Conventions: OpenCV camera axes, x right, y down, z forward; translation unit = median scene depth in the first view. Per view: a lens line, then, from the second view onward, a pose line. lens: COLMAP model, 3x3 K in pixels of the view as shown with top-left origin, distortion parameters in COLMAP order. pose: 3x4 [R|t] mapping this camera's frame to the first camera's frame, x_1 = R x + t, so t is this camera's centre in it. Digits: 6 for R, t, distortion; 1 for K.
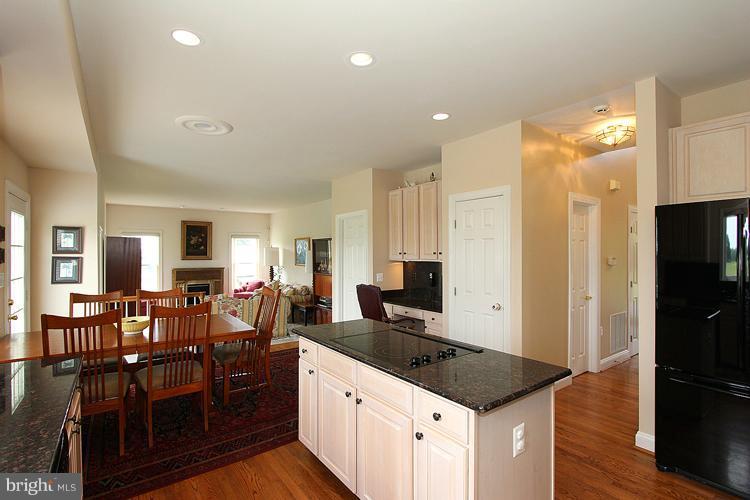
lens RADIAL K [[358.5, 0, 388.1], [0, 358.5, 253.4], [0, 0, 1]] dist [-0.005311, -0.000506]
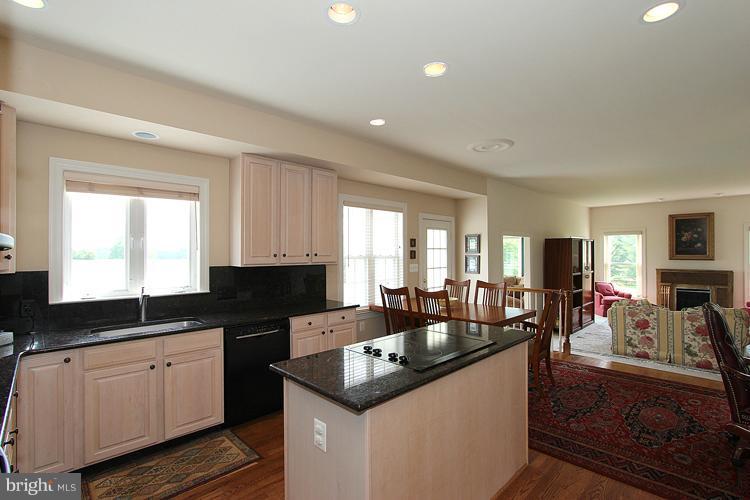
lens RADIAL K [[350.6, 0, 349.5], [0, 350.6, 251.8], [0, 0, 1]] dist [-0.001931, -0.000112]
pose [[0.083383, 0.002545, -0.996514, 0.213147], [0.001285, 0.999996, 0.002662, -0.004200], [0.996517, -0.001502, 0.083380, 0.145520]]
